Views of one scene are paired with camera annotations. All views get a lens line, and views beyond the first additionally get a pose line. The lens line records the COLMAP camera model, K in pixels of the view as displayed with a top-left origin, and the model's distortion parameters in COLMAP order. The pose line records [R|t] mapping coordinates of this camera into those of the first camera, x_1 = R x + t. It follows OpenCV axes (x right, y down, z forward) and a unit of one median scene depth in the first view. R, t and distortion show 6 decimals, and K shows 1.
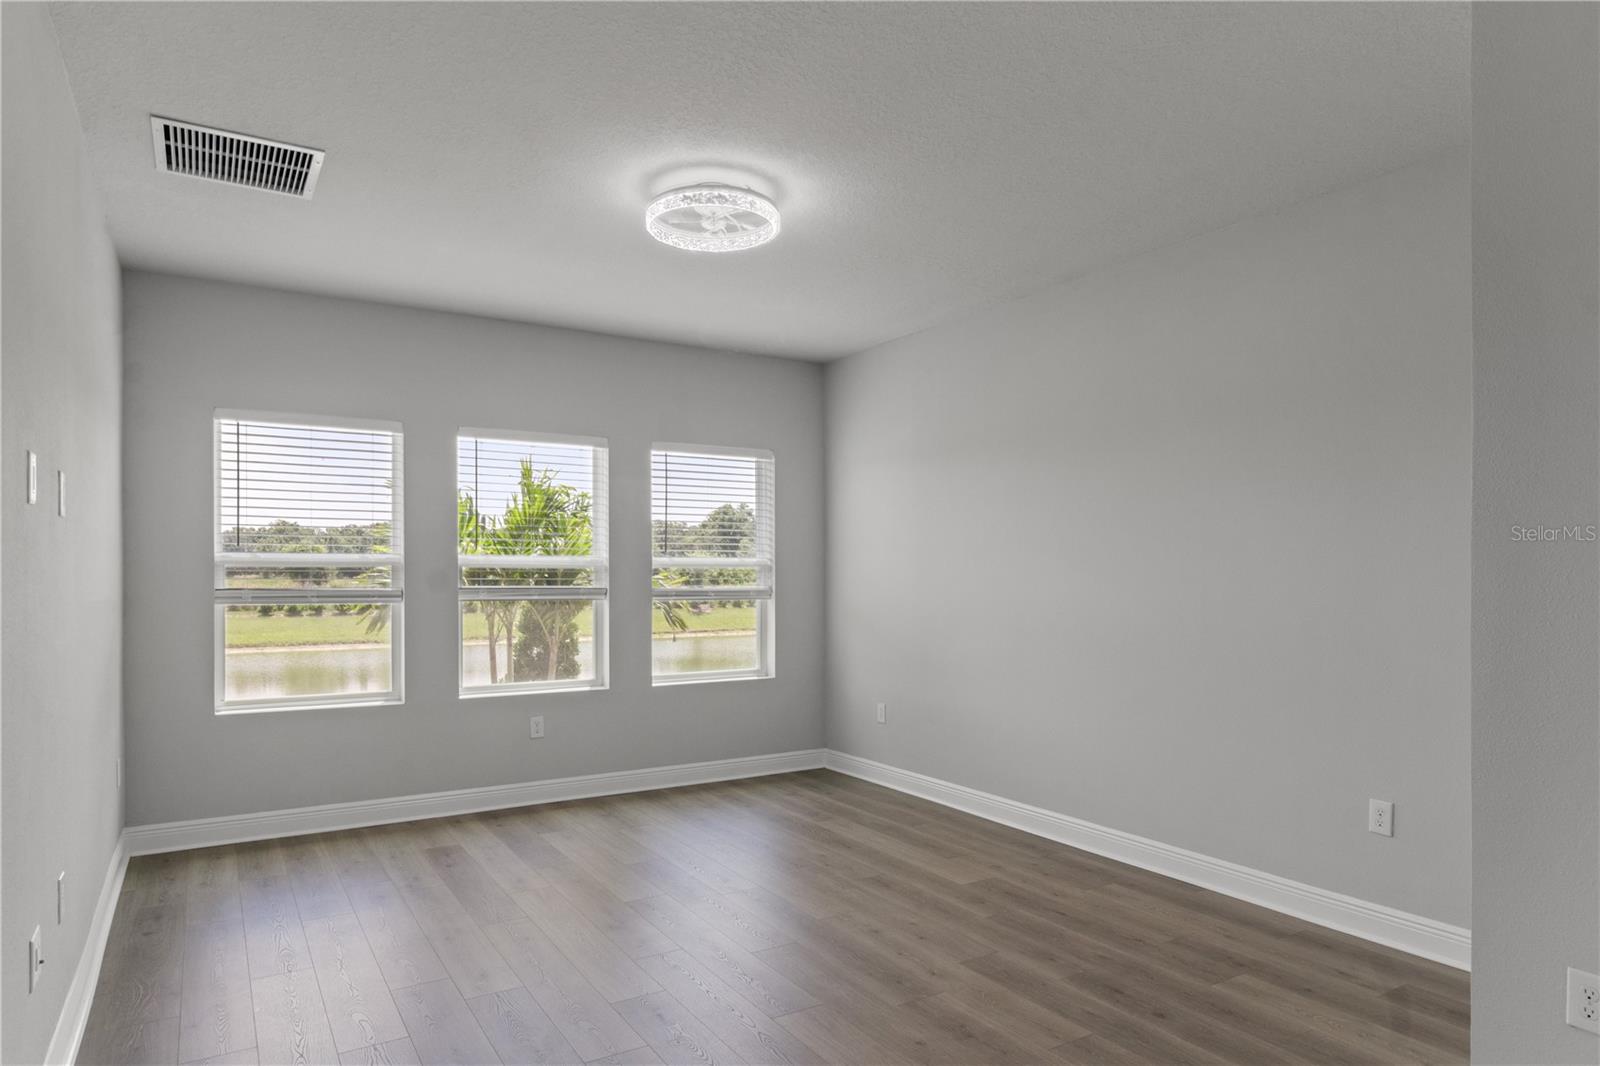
lens RADIAL K [[961.3, 0, 801.2], [0, 961.3, 536.5], [0, 0, 1]] dist [-0.001345, -0.000359]
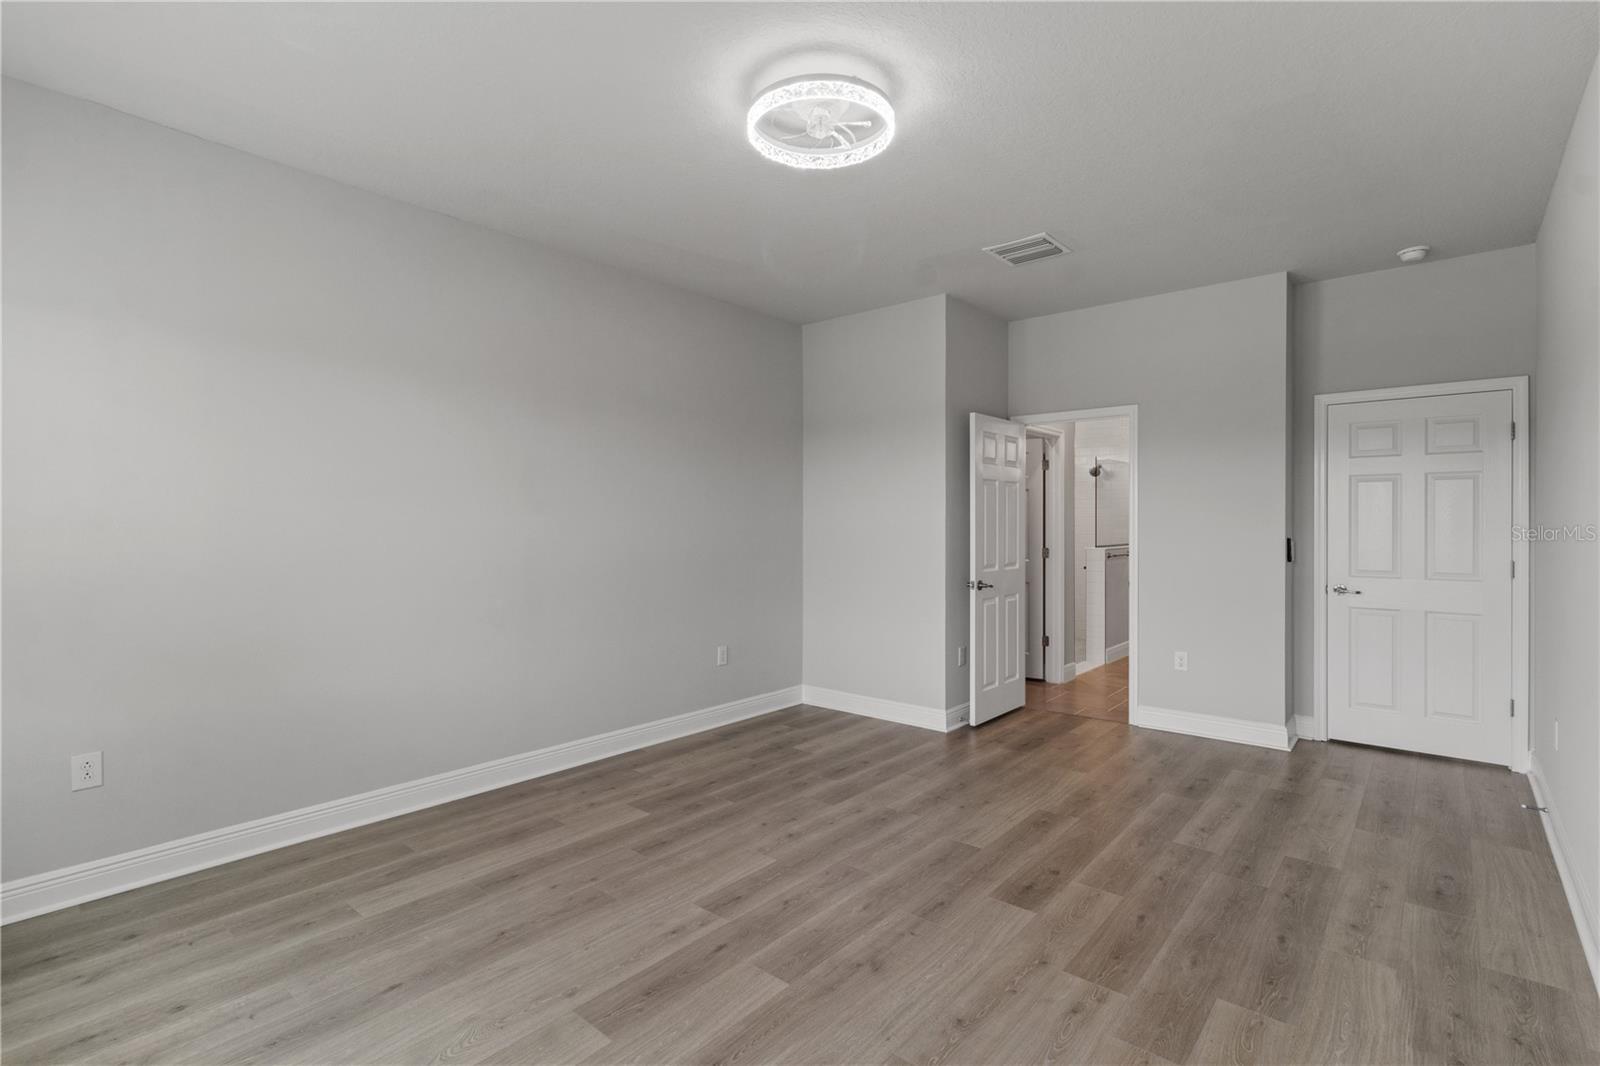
lens RADIAL K [[757.8, 0, 801.7], [0, 757.8, 538.2], [0, 0, 1]] dist [0.001446, 0.000602]
pose [[-0.313095, -0.021397, 0.949481, -0.679811], [-0.041013, 0.999118, 0.008991, 0.044571], [-0.948836, -0.036126, -0.313696, 1.129862]]
